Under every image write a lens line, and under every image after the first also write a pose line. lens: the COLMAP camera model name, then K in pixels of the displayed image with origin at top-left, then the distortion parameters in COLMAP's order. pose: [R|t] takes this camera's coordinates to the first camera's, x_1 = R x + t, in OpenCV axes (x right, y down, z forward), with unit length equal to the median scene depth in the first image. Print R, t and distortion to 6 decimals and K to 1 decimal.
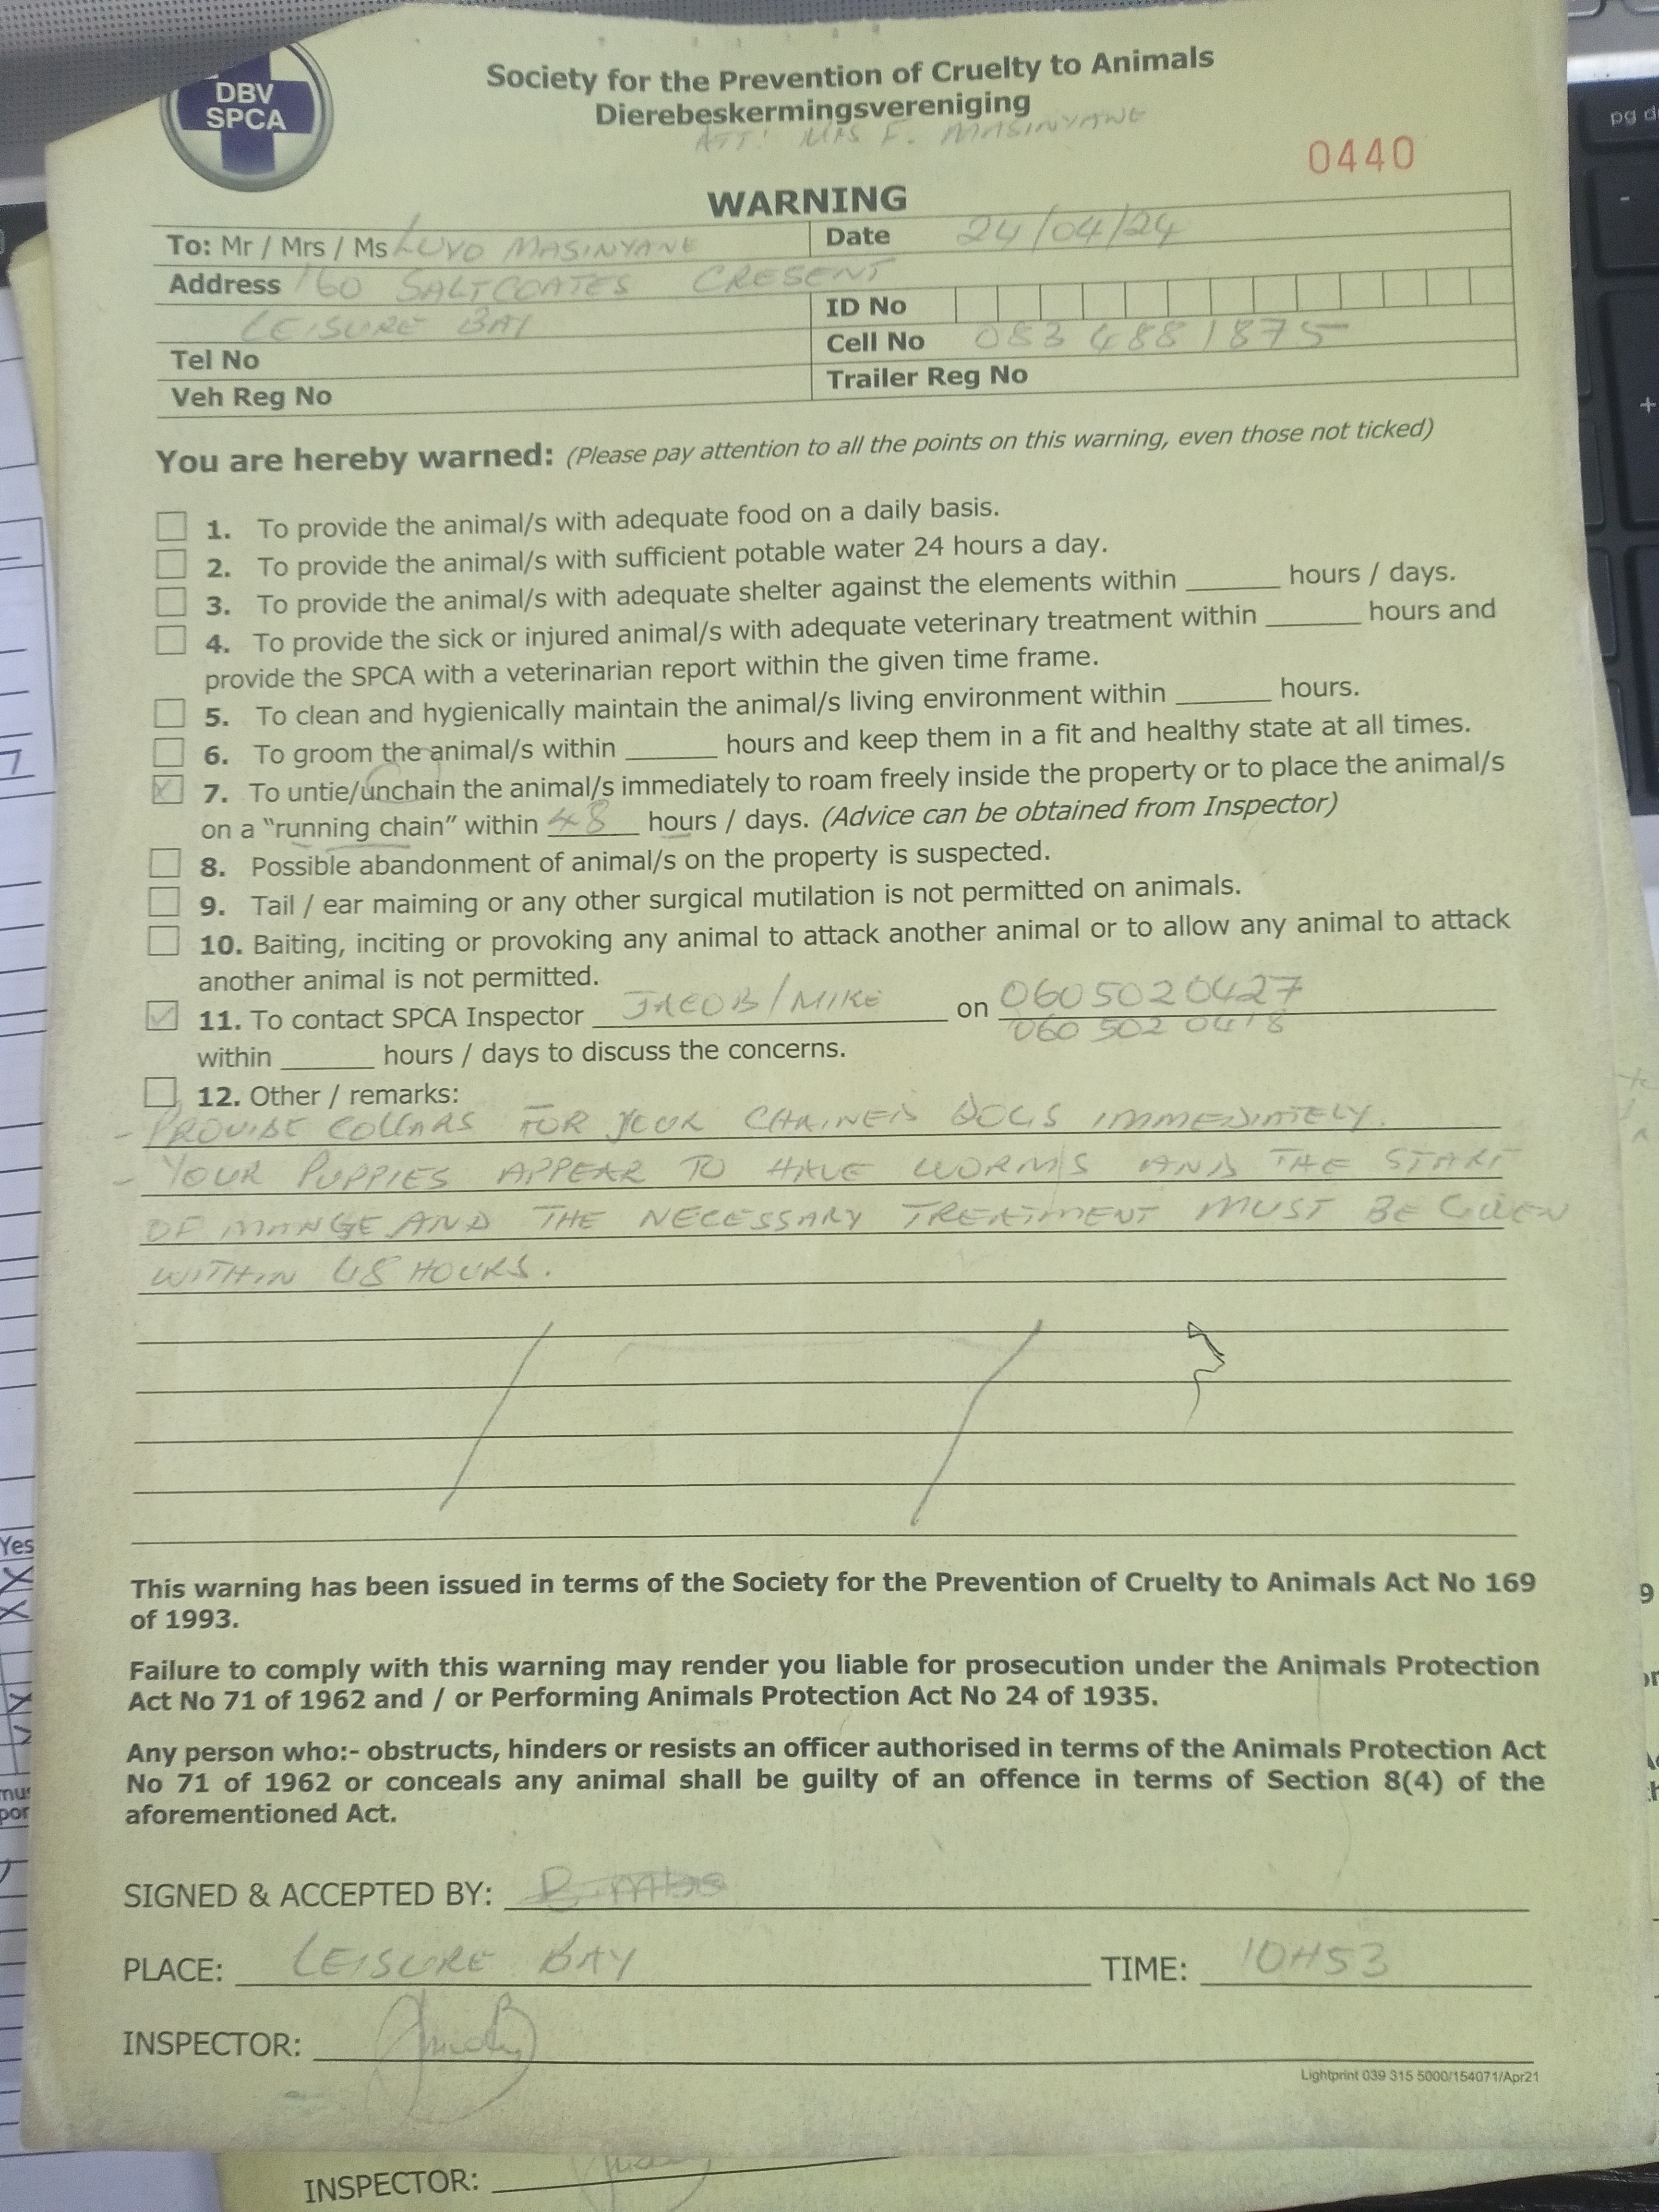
lens RADIAL K [[1822.2, 0, 826.8], [0, 1822.2, 1020.6], [0, 0, 1]] dist [0.000984, -0.008556]
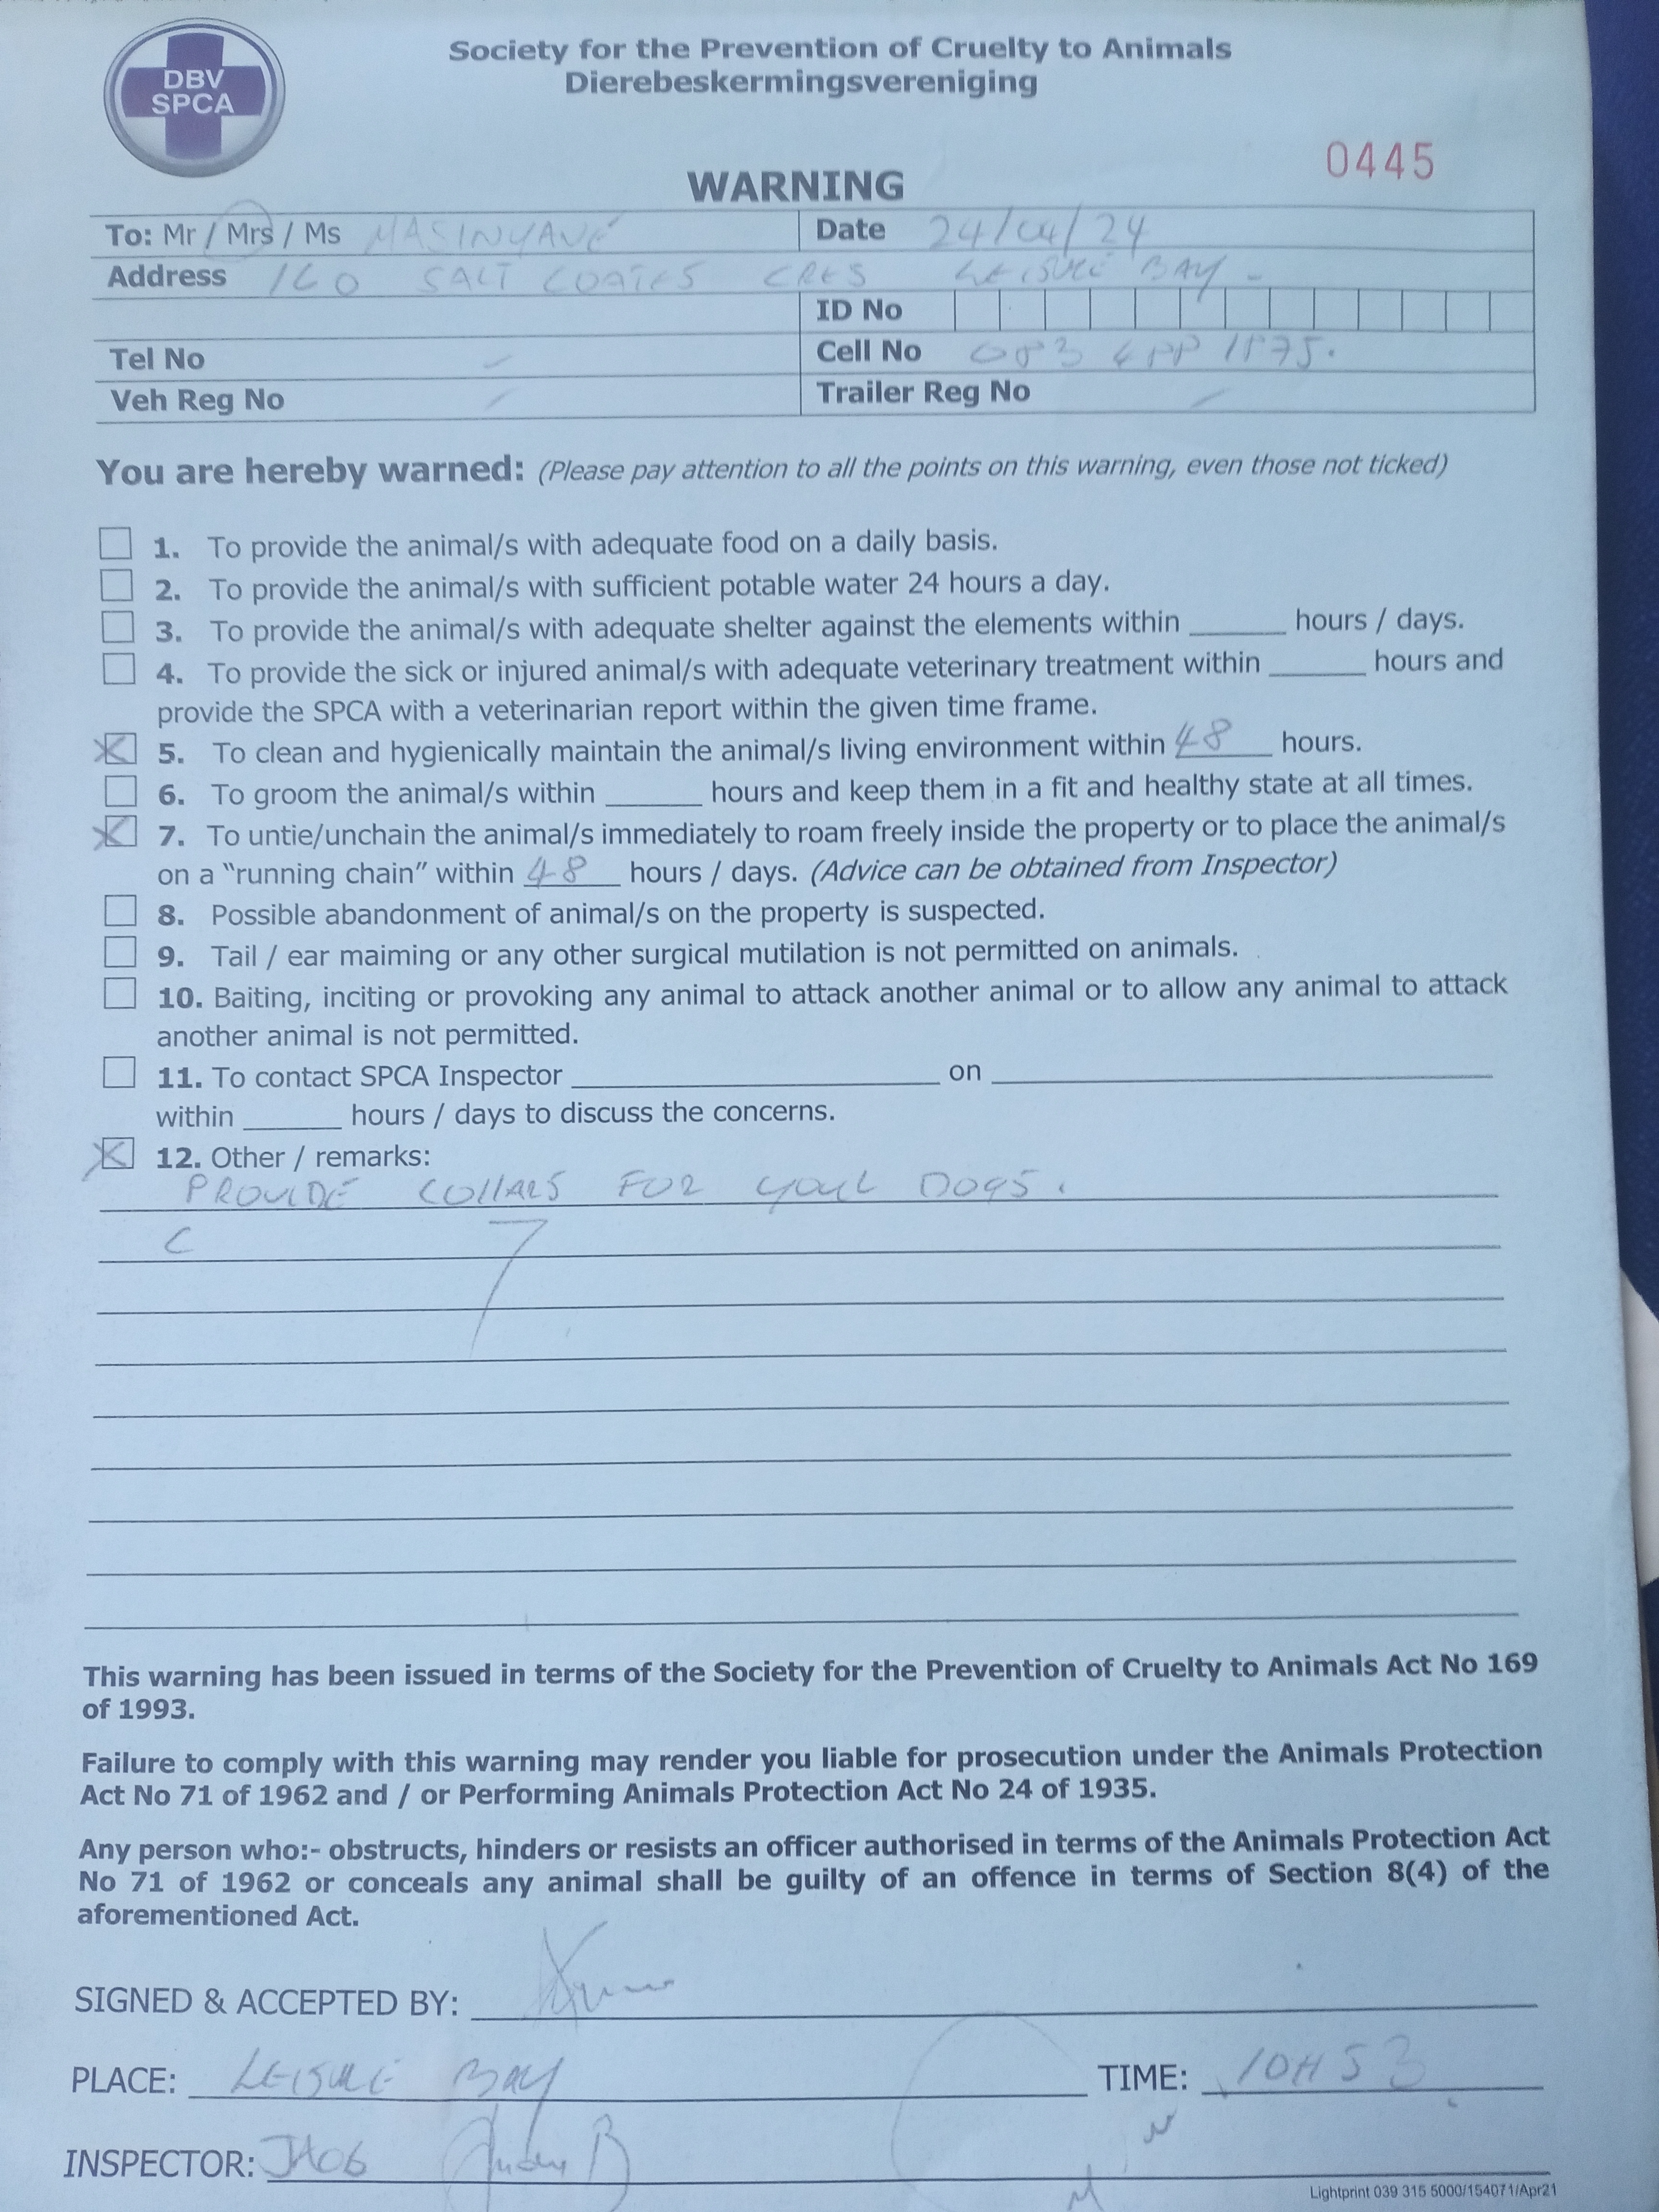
lens RADIAL K [[1706.0, 0, 840.3], [0, 1706.0, 1020.0], [0, 0, 1]] dist [0.042832, -0.069037]
pose [[0.999906, 0.004537, 0.012905, 0.001457], [-0.003970, 0.999040, -0.043634, 0.006762], [-0.013091, 0.043579, 0.998964, 0.092221]]
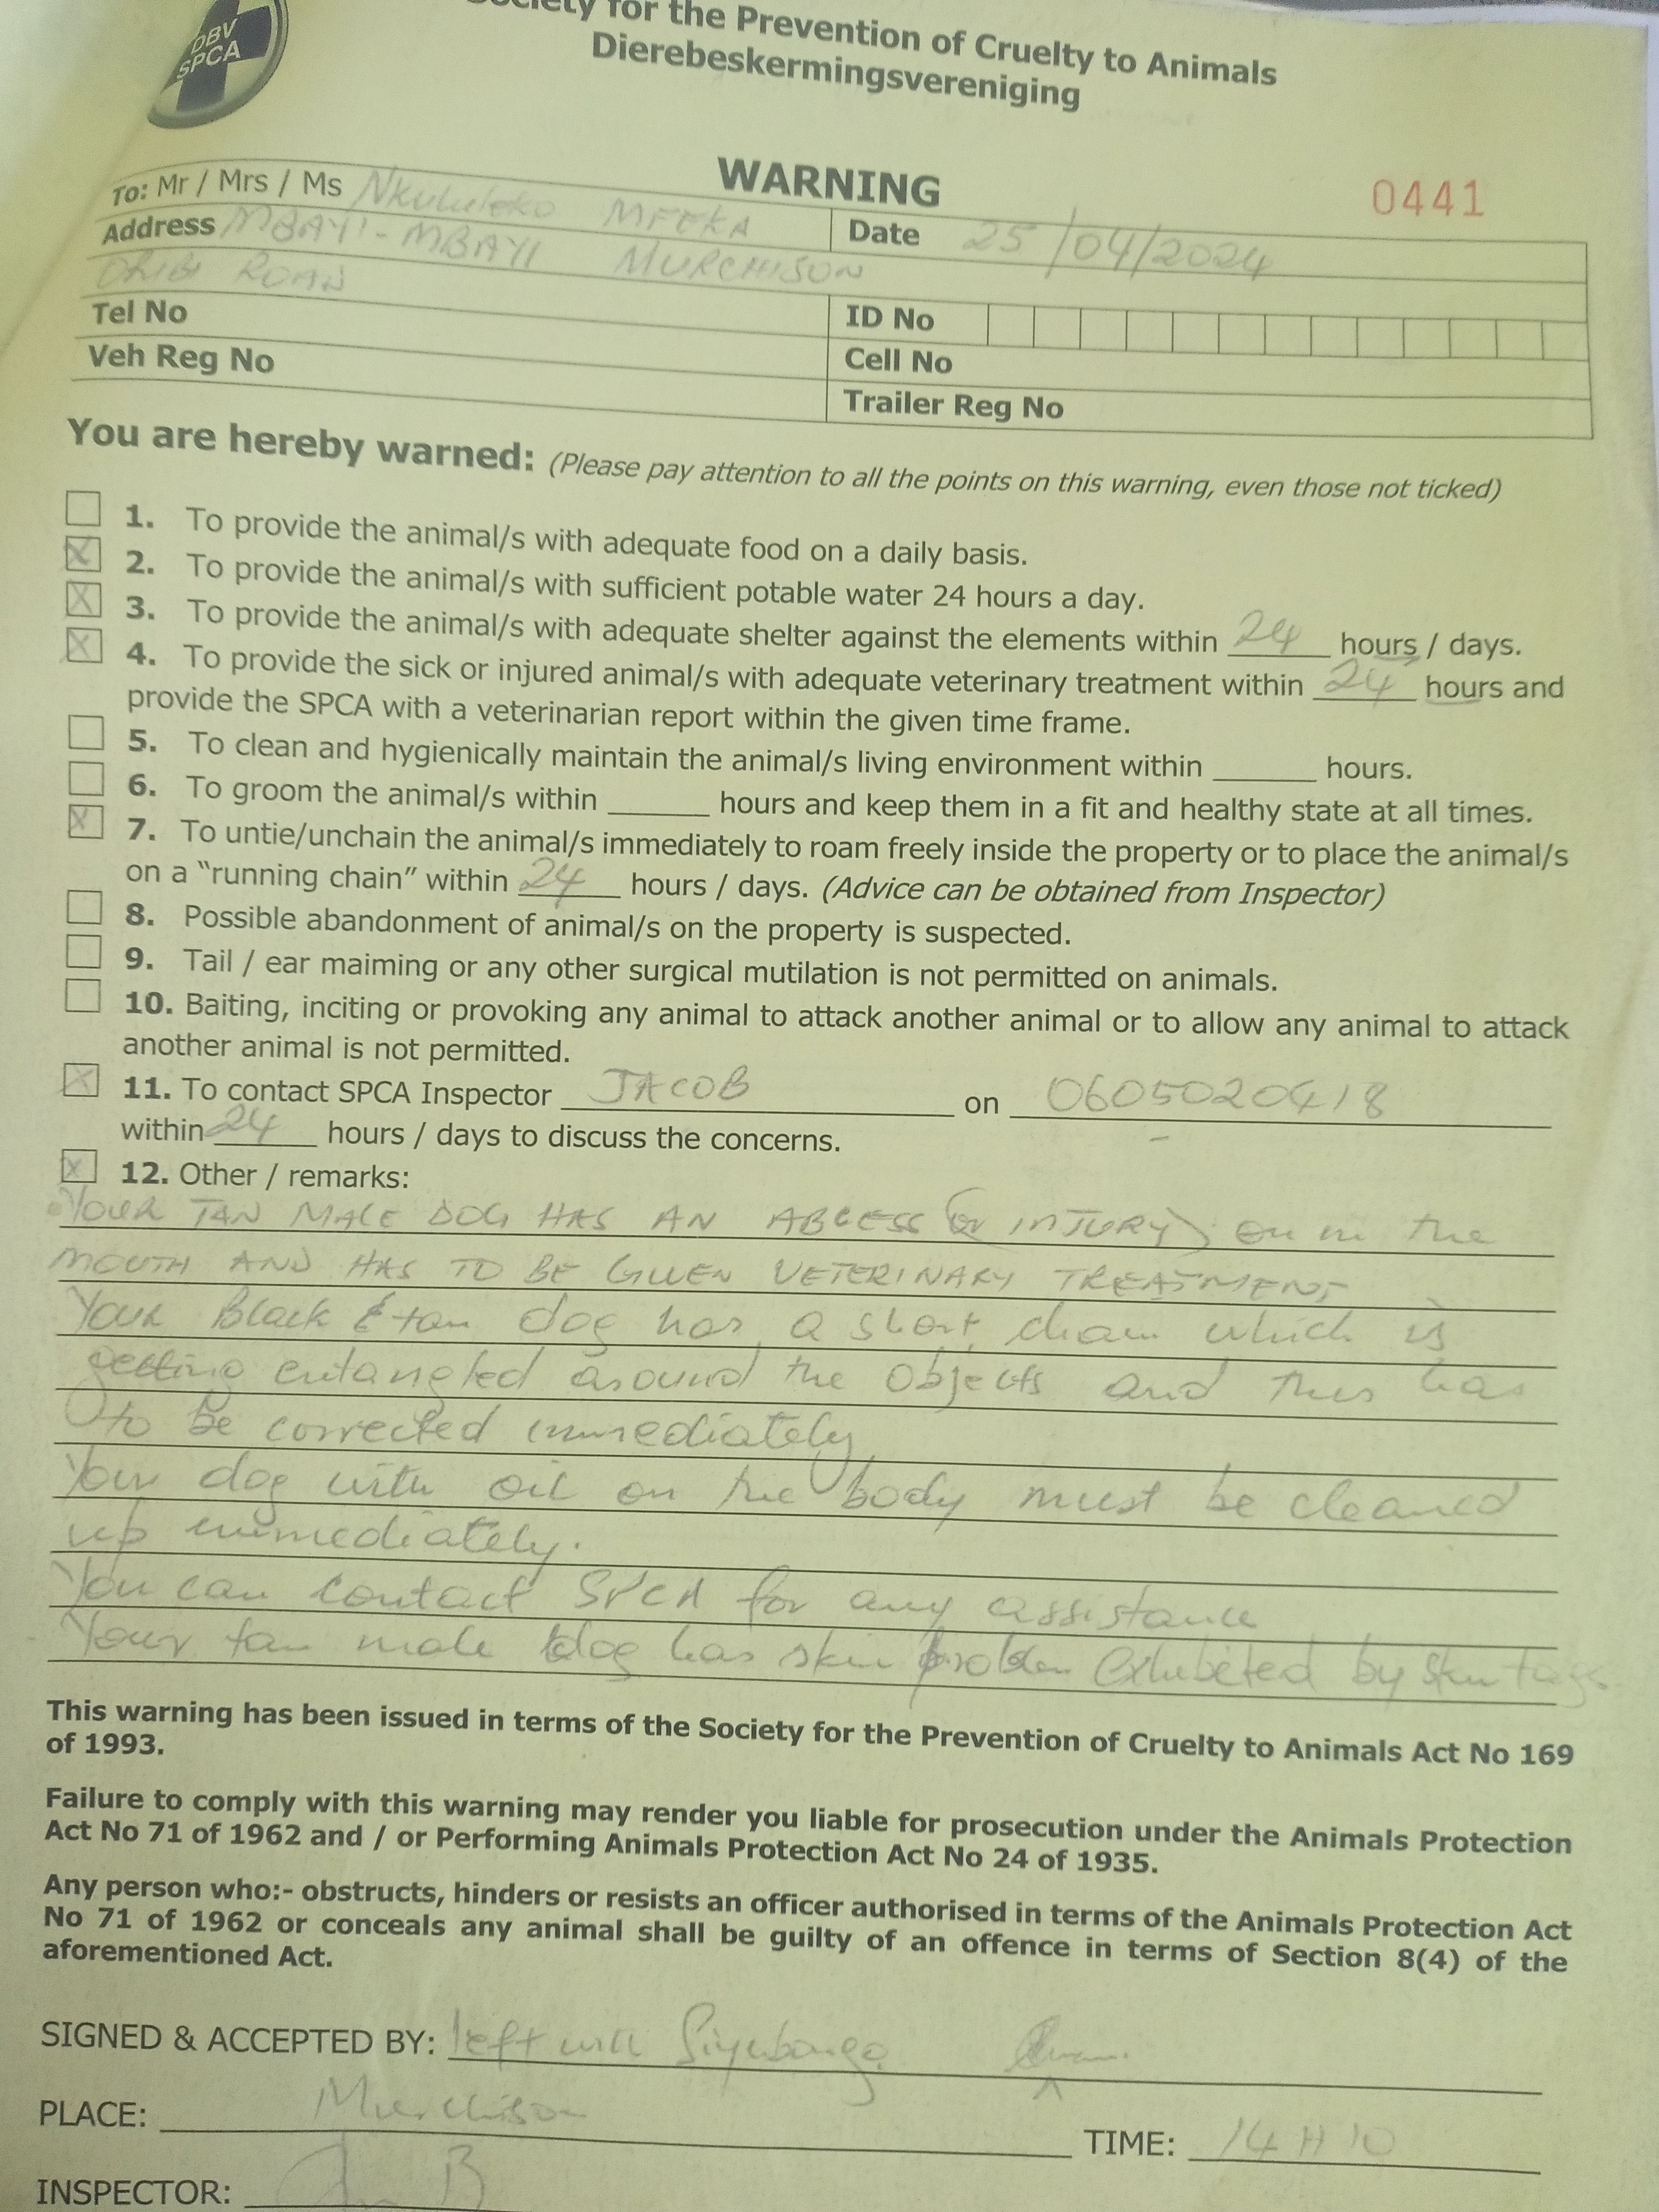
lens RADIAL K [[1672.0, 0, 822.2], [0, 1672.0, 1042.5], [0, 0, 1]] dist [0.011305, 0.004899]
pose [[0.999464, 0.032398, -0.004756, 0.002842], [-0.032611, 0.997952, -0.055022, 0.010055], [0.002963, 0.055147, 0.998474, 0.142830]]
